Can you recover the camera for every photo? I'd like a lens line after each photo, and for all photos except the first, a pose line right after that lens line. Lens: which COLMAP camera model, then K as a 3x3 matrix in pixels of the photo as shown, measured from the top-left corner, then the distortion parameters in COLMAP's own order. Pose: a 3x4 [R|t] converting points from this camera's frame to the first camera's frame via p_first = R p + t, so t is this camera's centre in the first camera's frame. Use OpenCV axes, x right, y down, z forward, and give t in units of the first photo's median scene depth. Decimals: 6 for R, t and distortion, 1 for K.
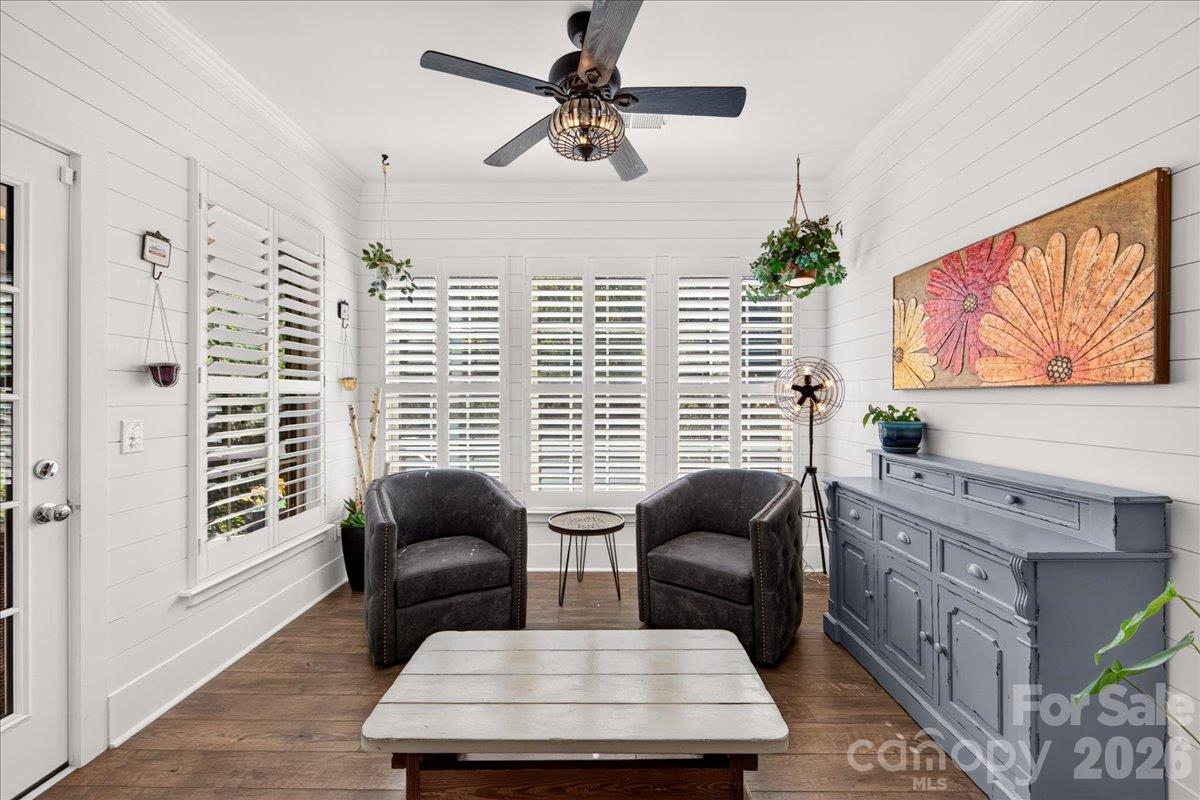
lens RADIAL K [[473.7, 0, 603.7], [0, 473.7, 396.1], [0, 0, 1]] dist [-0.000938, -0.000535]
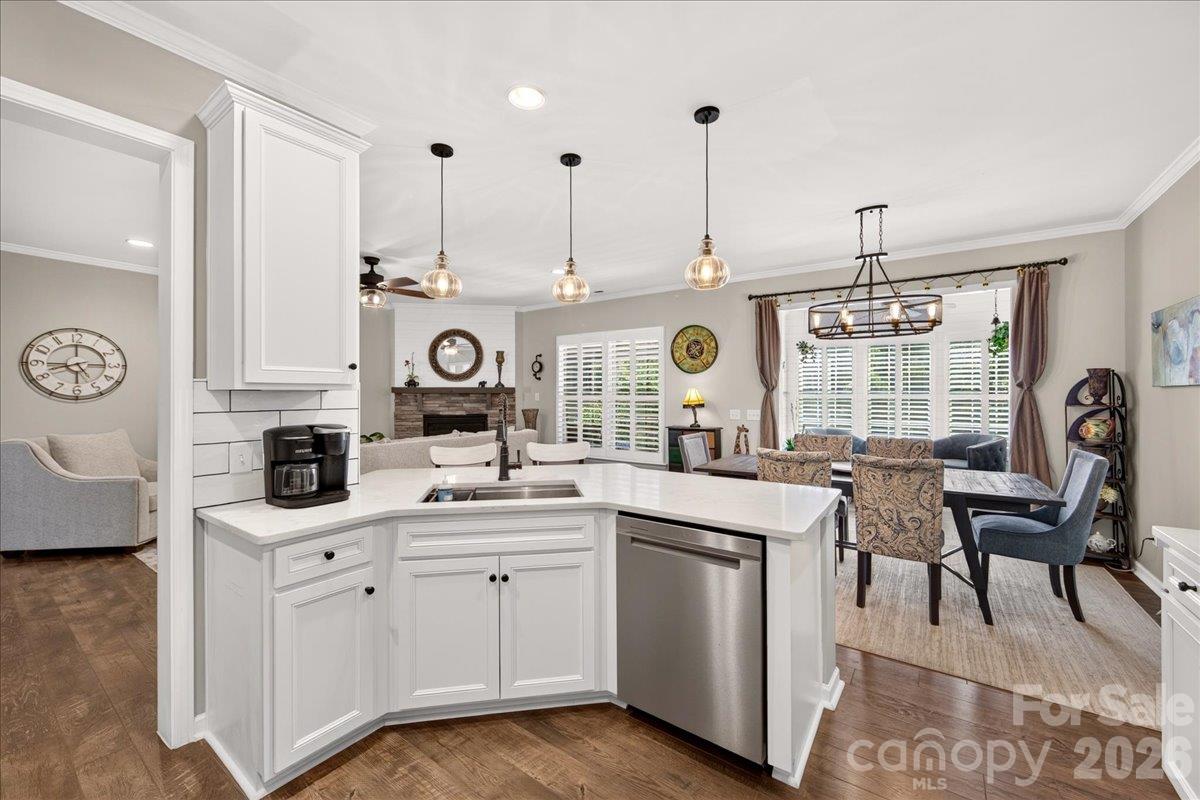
lens RADIAL K [[473.7, 0, 598.9], [0, 473.7, 394.1], [0, 0, 1]] dist [-0.000938, -0.000535]
pose [[0.817670, 0.000551, -0.575687, 0.104802], [0.000095, 0.999999, 0.001093, -0.030995], [0.575687, -0.000949, 0.817670, -1.718490]]
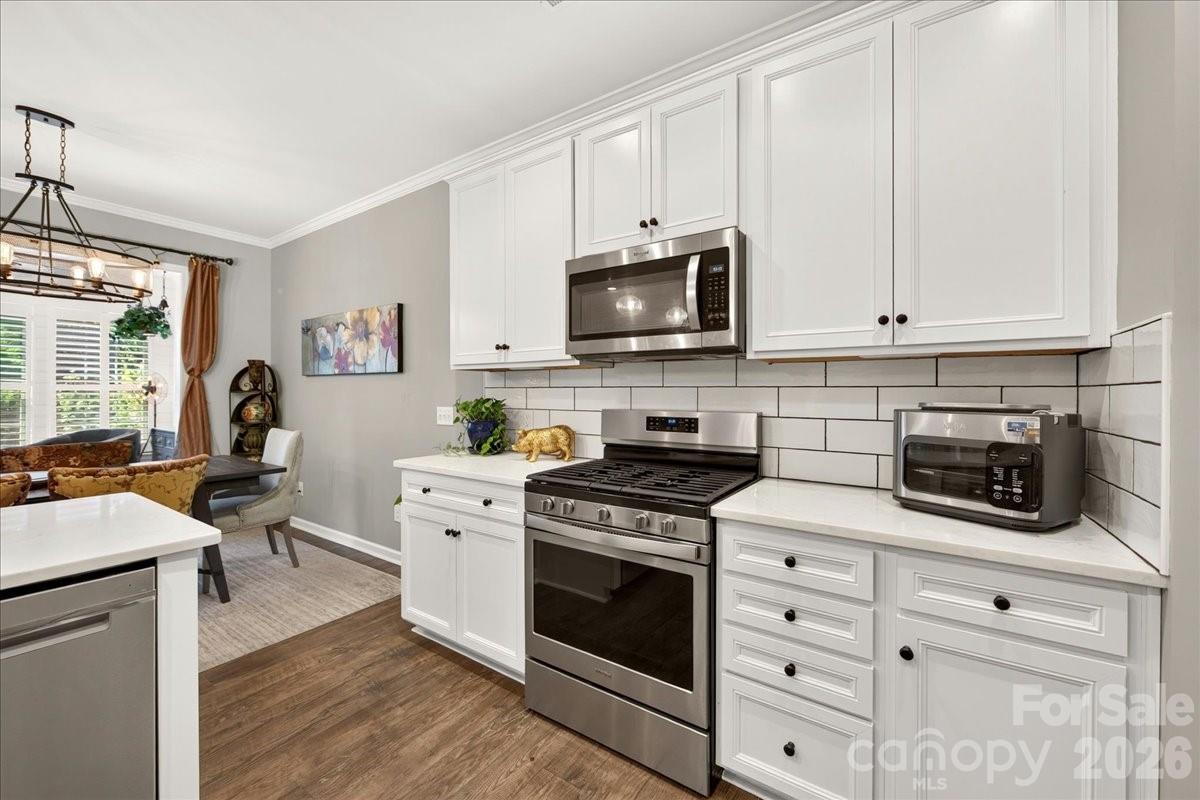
lens RADIAL K [[473.7, 0, 596.3], [0, 473.7, 391.8], [0, 0, 1]] dist [-0.000938, -0.000535]
pose [[0.571519, 0.002281, 0.820586, -0.141898], [-0.002155, 0.999997, -0.001279, 0.001404], [-0.820586, -0.001038, 0.571522, -1.659981]]
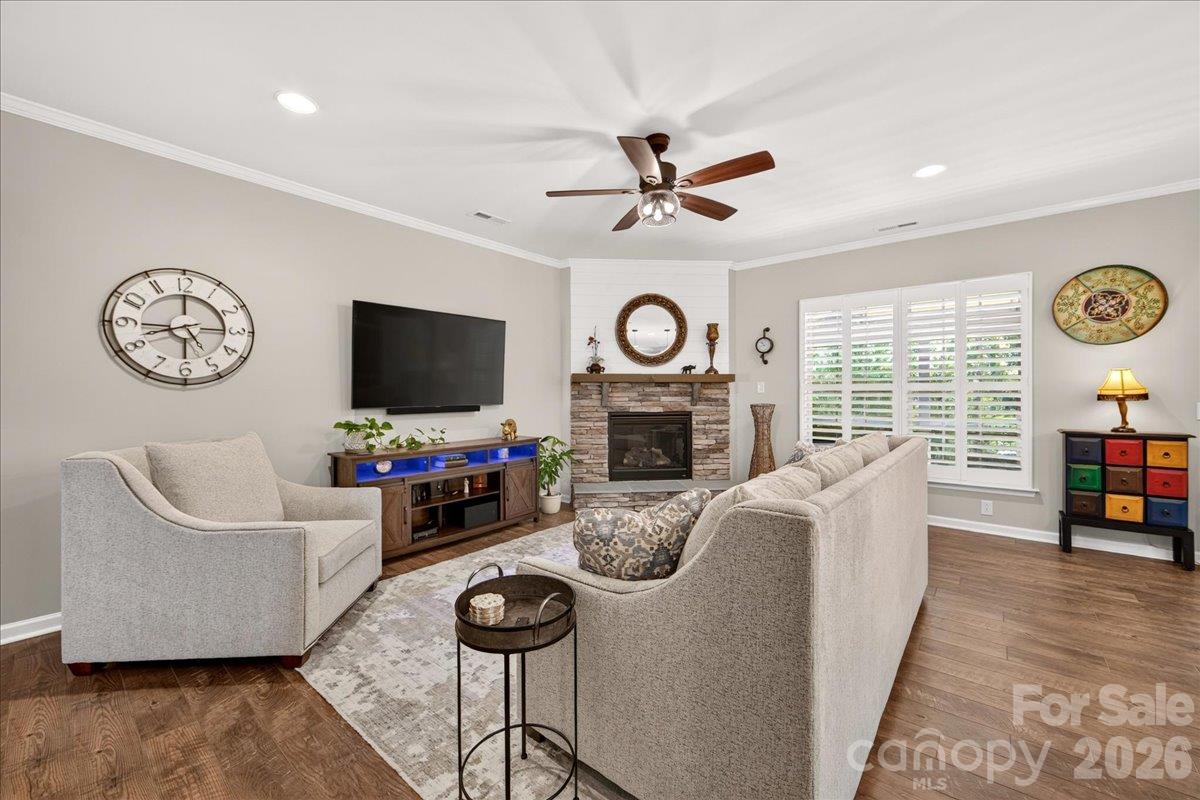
lens RADIAL K [[473.7, 0, 597.1], [0, 473.7, 395.4], [0, 0, 1]] dist [-0.000938, -0.000535]
pose [[0.769786, 0.001622, -0.638300, -0.926428], [0.001371, 0.999990, 0.004195, 0.007700], [0.638300, -0.004105, 0.769777, -1.641863]]
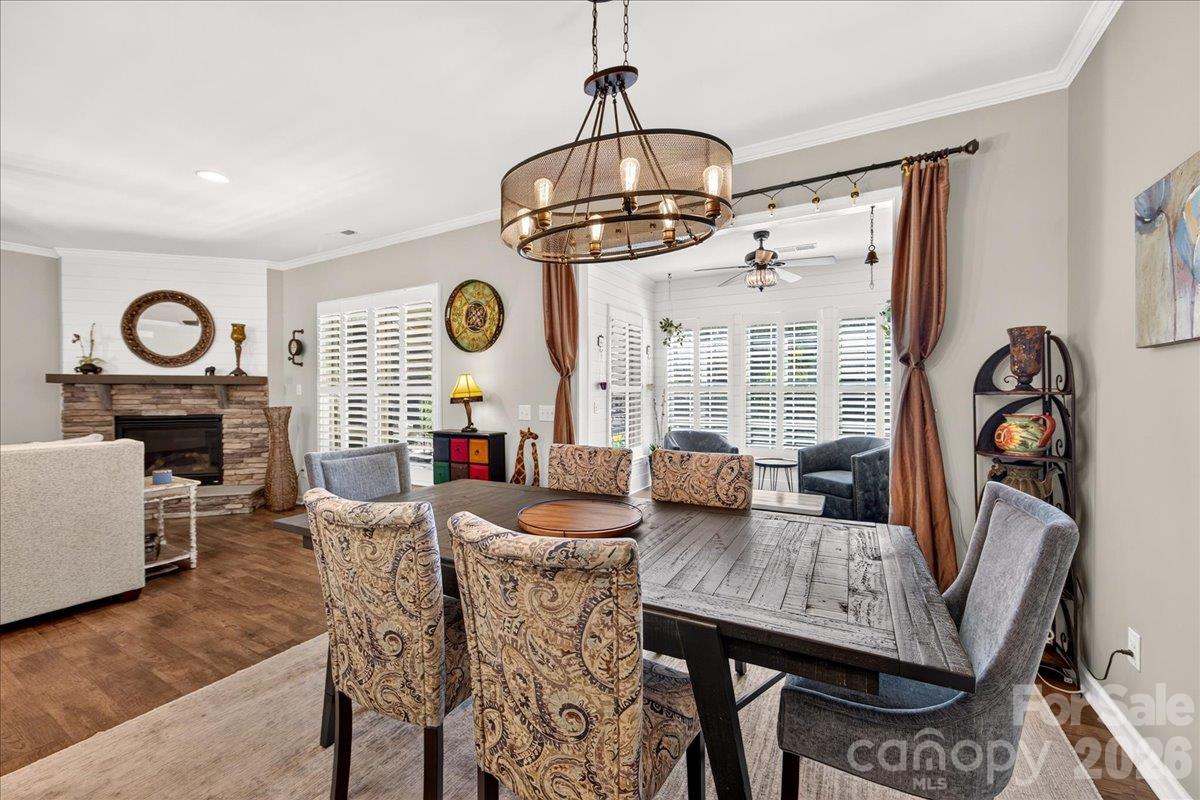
lens RADIAL K [[473.7, 0, 601.8], [0, 473.7, 398.1], [0, 0, 1]] dist [-0.000938, -0.000535]
pose [[0.877447, 0.003688, -0.479659, 0.243809], [0.000532, 0.999962, 0.008660, 0.002520], [0.479672, -0.007854, 0.877413, -0.880426]]
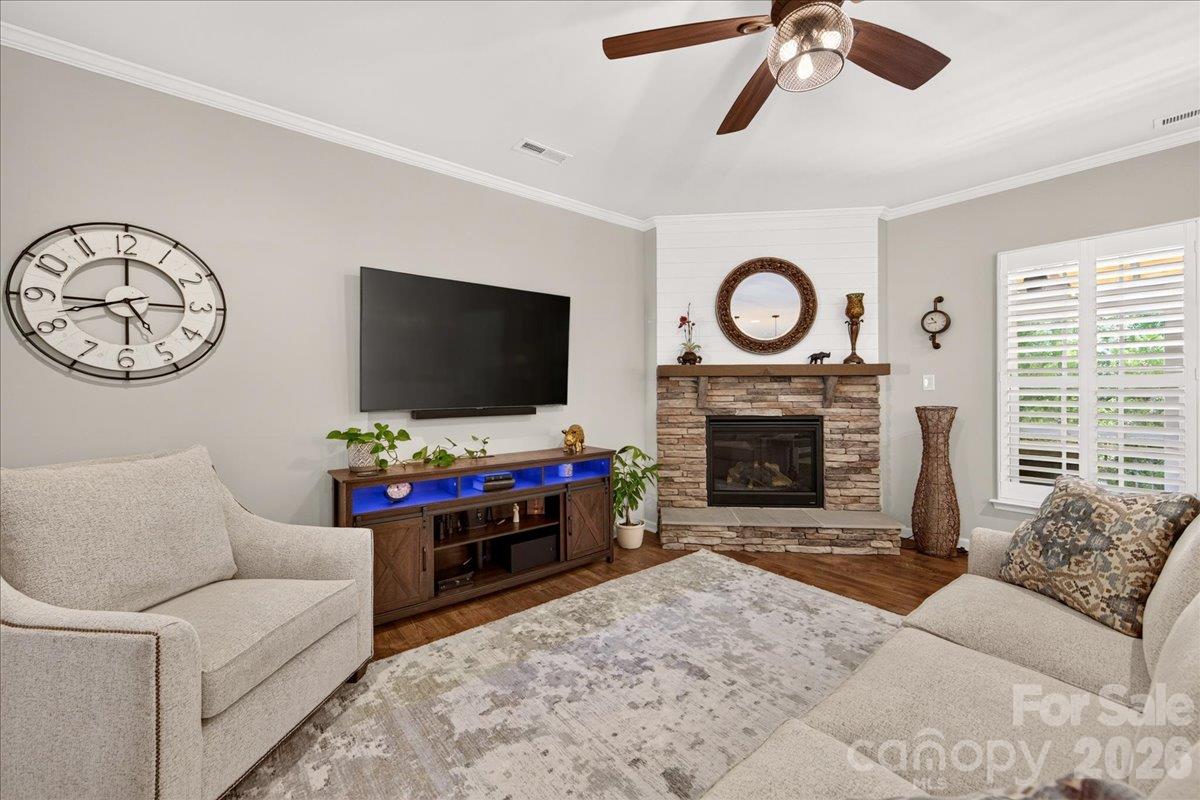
lens RADIAL K [[473.7, 0, 601.4], [0, 473.7, 391.1], [0, 0, 1]] dist [-0.000938, -0.000535]
pose [[0.638116, -0.001794, -0.769938, -1.177714], [0.001933, 0.999998, -0.000728, 0.008365], [0.769938, -0.001024, 0.638118, -1.342489]]
